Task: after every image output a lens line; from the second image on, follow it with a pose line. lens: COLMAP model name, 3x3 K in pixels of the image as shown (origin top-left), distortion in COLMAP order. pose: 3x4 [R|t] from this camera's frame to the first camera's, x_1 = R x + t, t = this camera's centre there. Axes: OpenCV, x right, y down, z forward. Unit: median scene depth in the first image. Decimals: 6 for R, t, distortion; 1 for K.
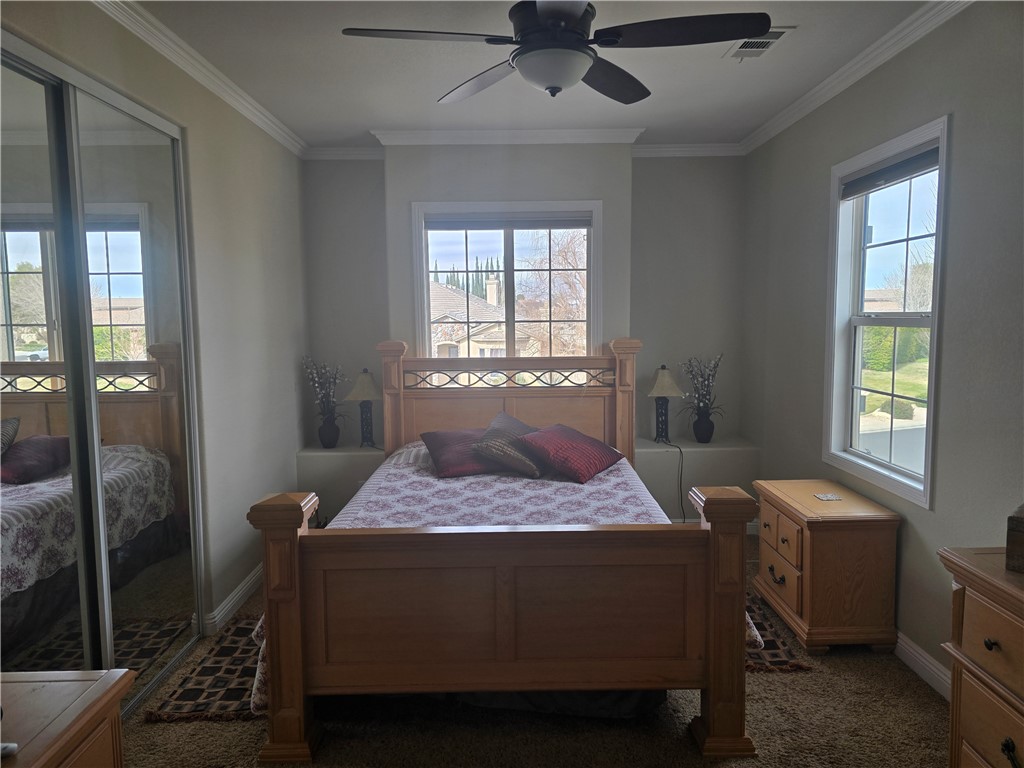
lens RADIAL K [[691.3, 0, 512.0], [0, 691.3, 384.0], [0, 0, 1]] dist [0.054641, -0.001704]
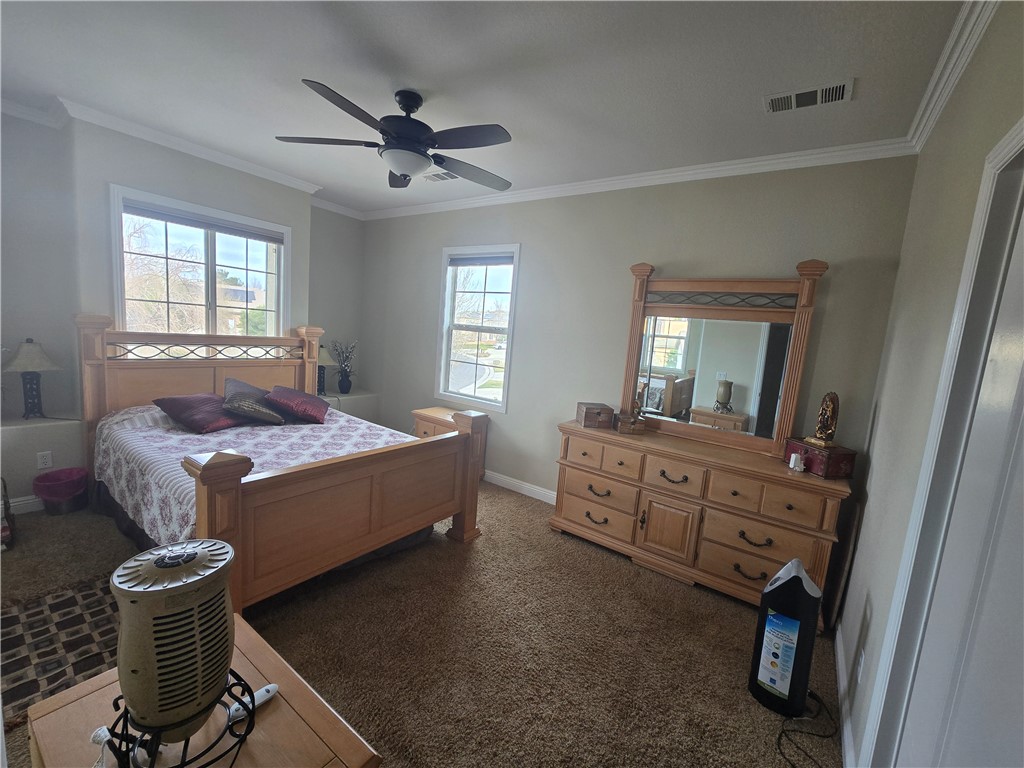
lens RADIAL K [[419.9, 0, 512.0], [0, 419.9, 384.0], [0, 0, 1]] dist [0.000235, -0.000191]
pose [[0.579986, -0.040871, 0.813601, -0.323636], [-0.008904, 0.998363, 0.056500, 0.002600], [-0.814578, -0.040013, 0.578672, 0.120191]]
